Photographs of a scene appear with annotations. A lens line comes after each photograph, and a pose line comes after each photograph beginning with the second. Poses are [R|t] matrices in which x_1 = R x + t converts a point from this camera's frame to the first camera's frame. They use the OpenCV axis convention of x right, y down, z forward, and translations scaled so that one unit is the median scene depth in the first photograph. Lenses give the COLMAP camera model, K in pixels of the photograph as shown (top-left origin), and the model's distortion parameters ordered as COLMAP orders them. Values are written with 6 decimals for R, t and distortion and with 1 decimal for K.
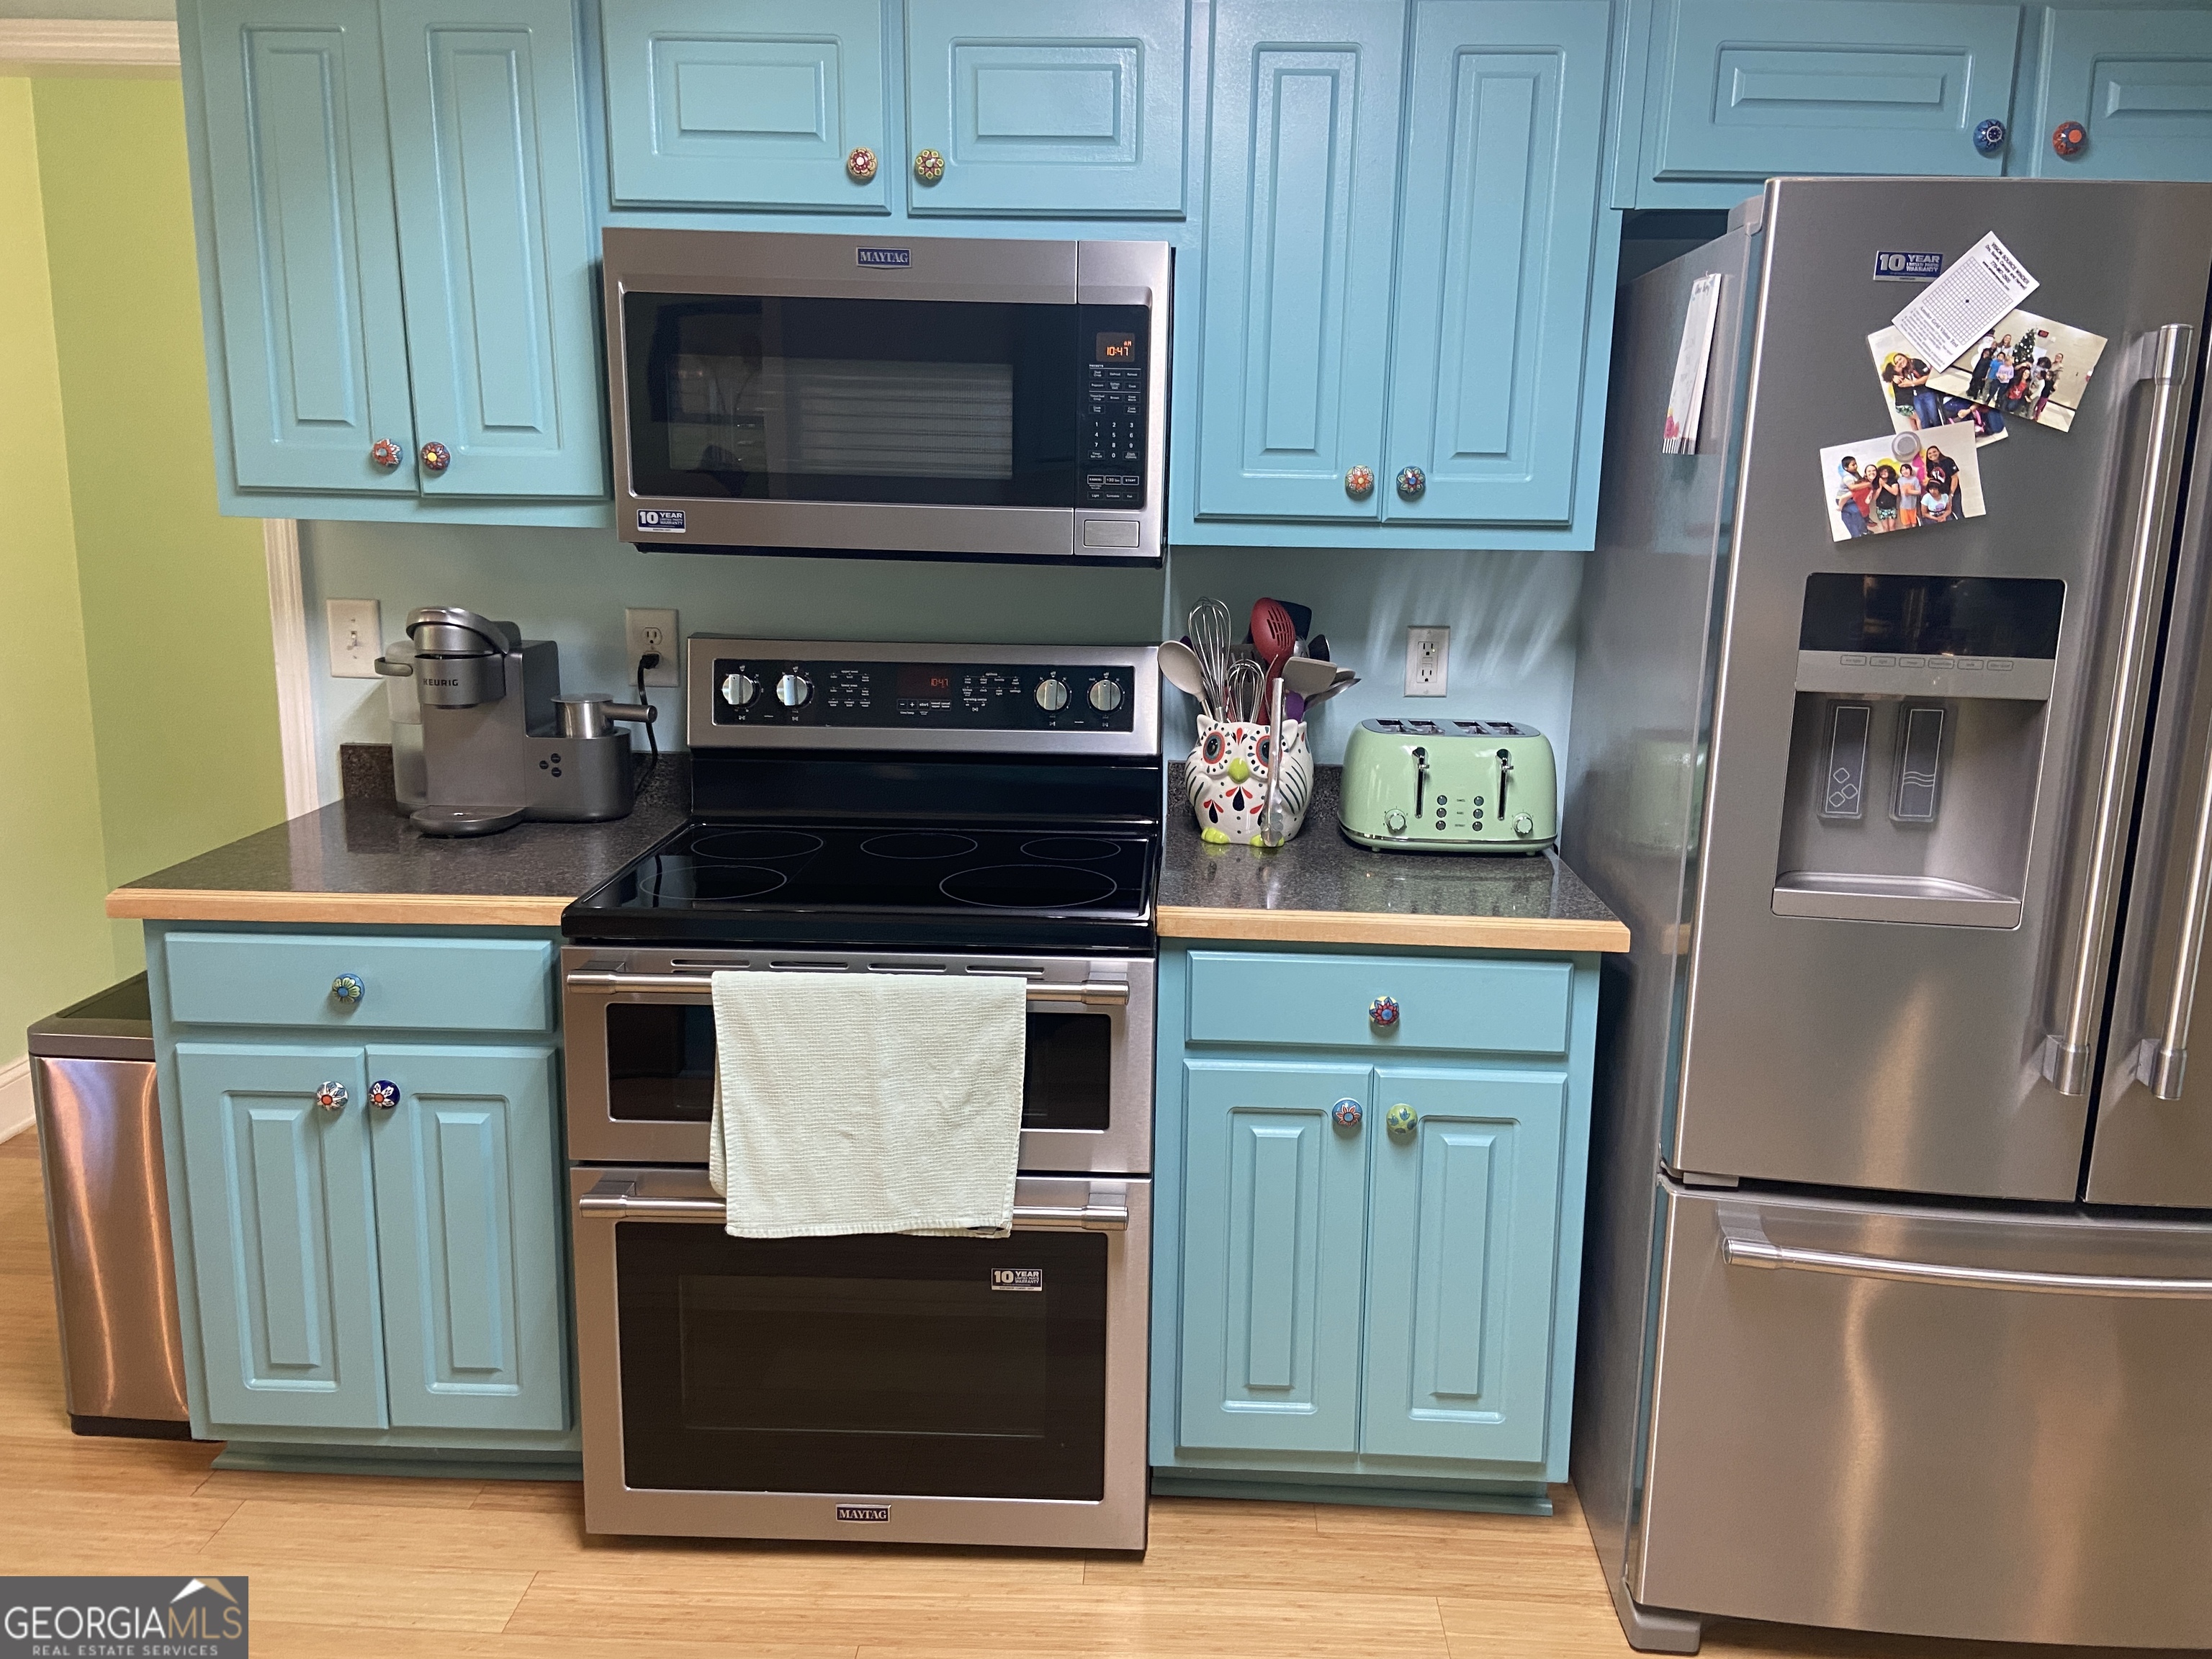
lens RADIAL K [[1658.1, 0, 1161.4], [0, 1658.1, 798.5], [0, 0, 1]] dist [0.118680, -0.147759]
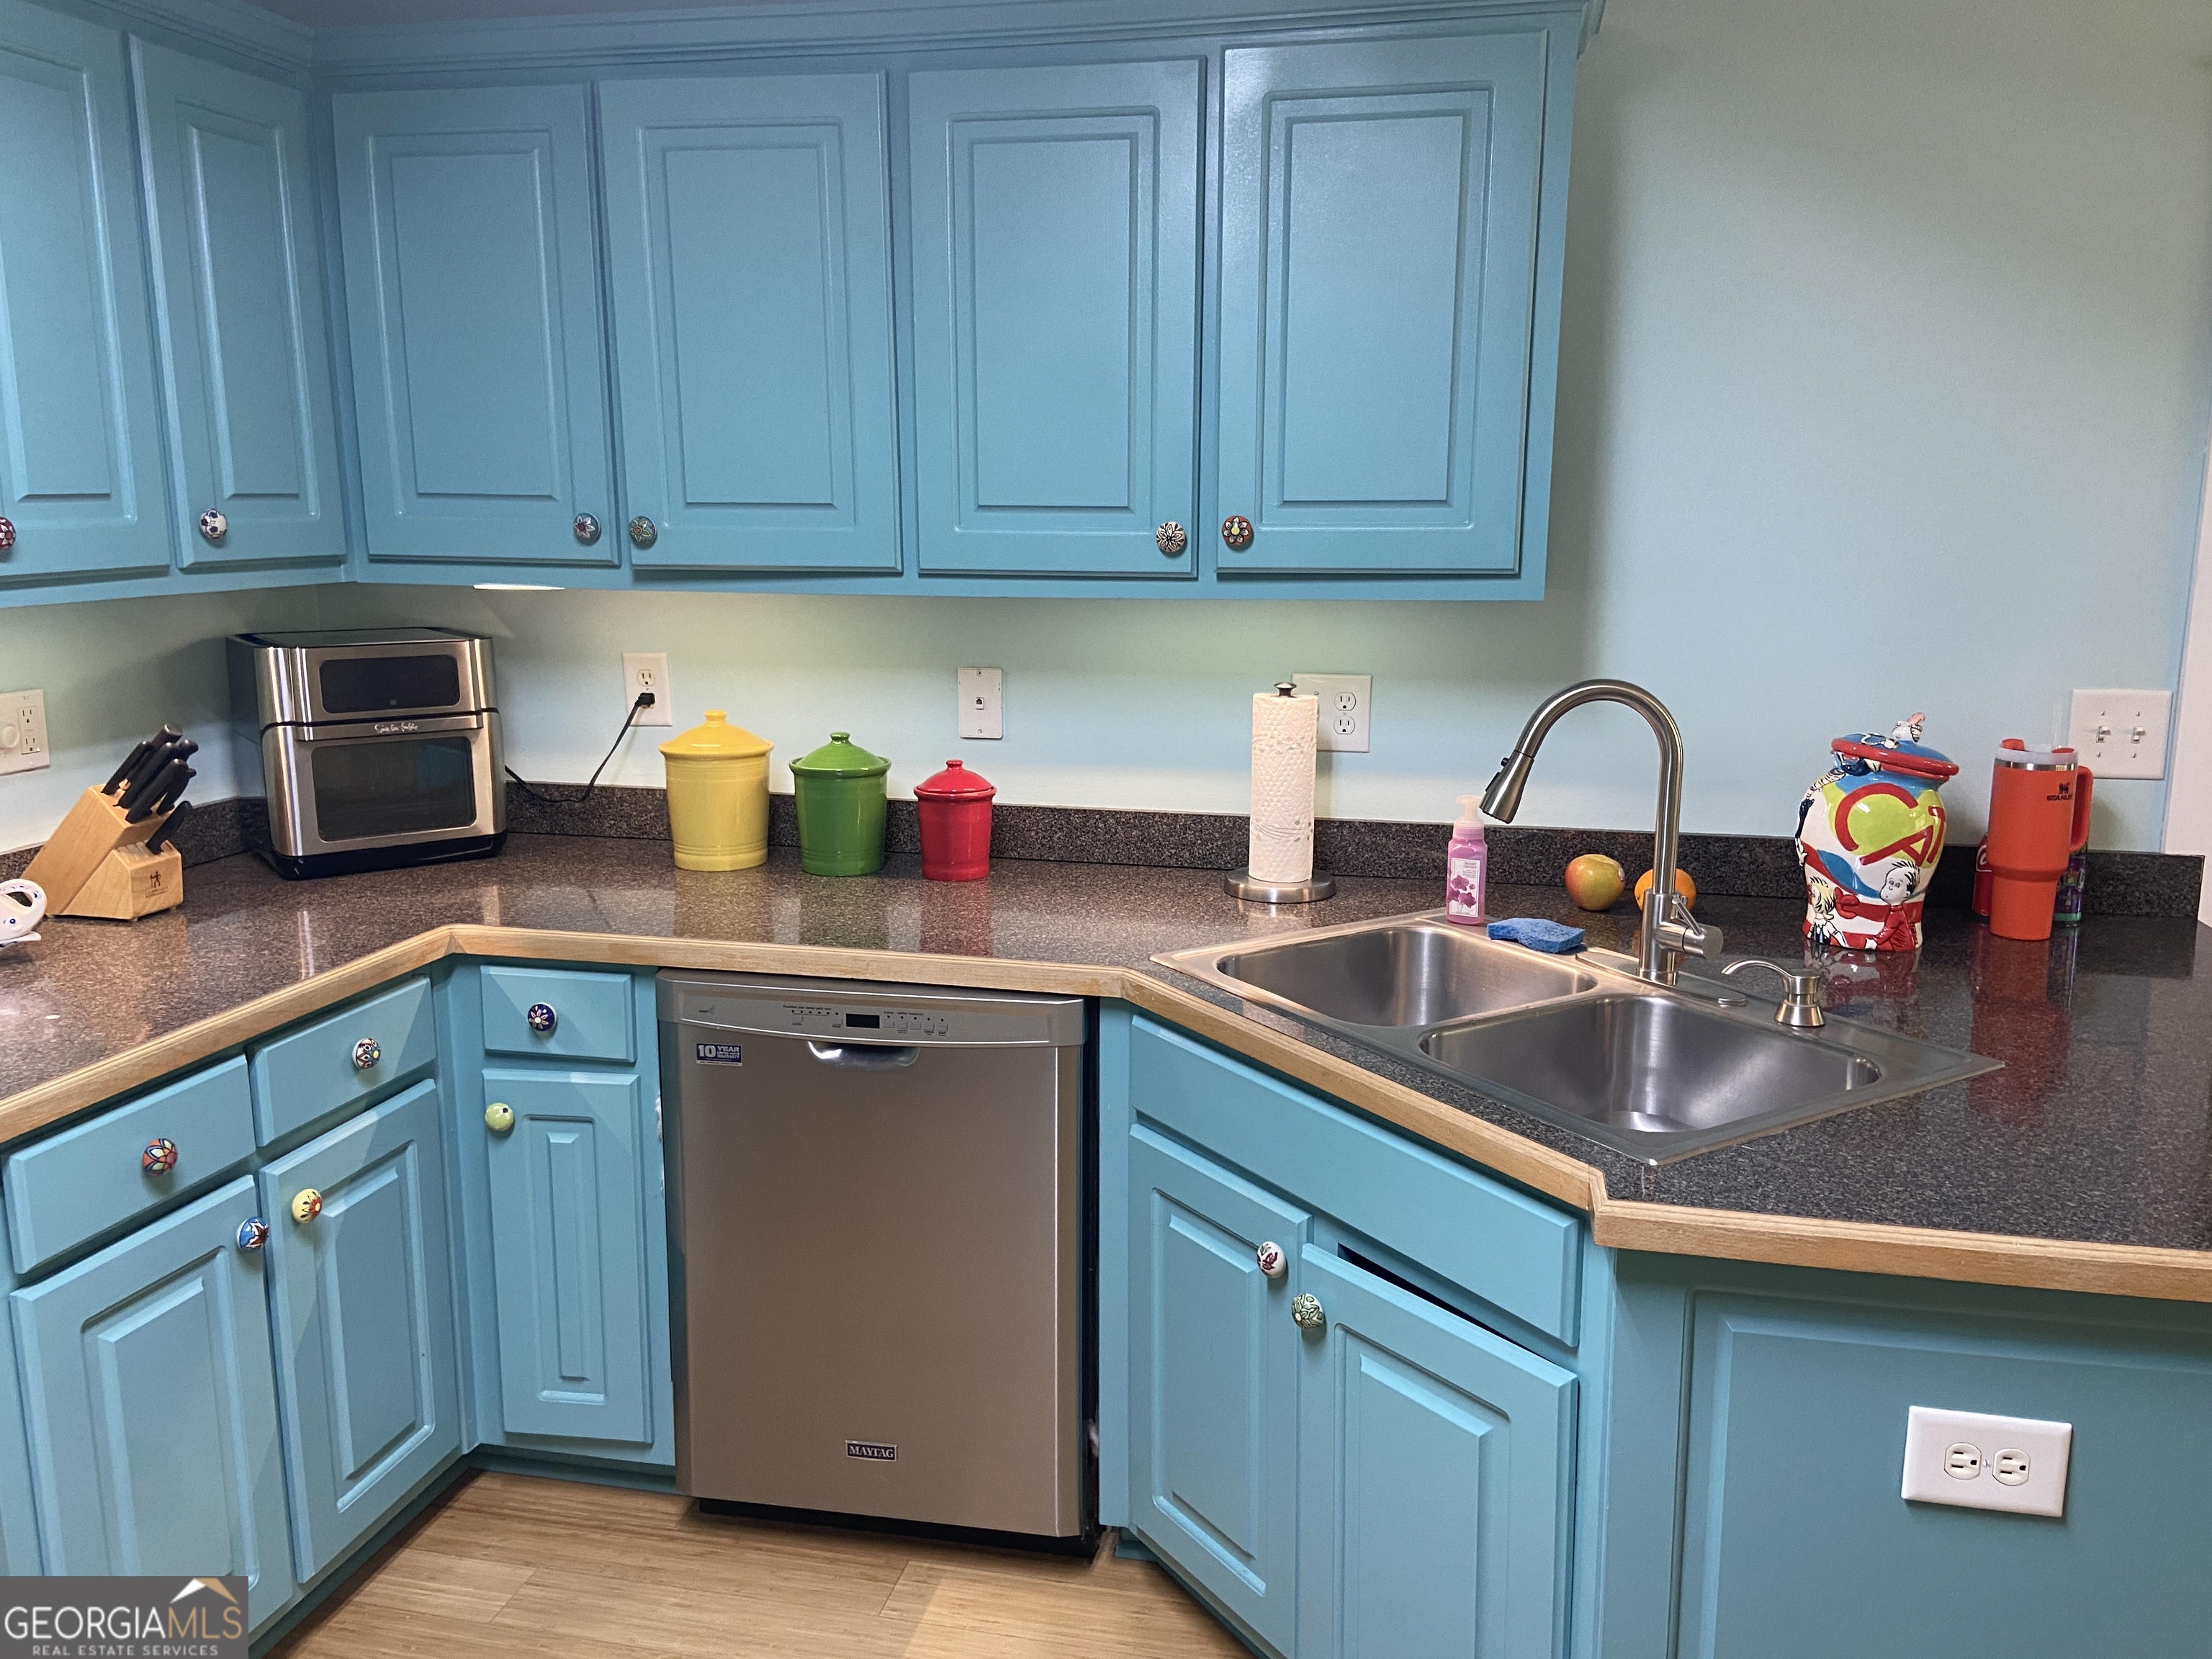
lens RADIAL K [[1658.1, 0, 1110.1], [0, 1658.1, 816.5], [0, 0, 1]] dist [0.118680, -0.147759]
pose [[0.986717, 0.011271, -0.162058, 0.171455], [-0.015042, 0.999644, -0.022057, 0.004127], [0.161751, 0.024202, 0.986535, -0.002152]]
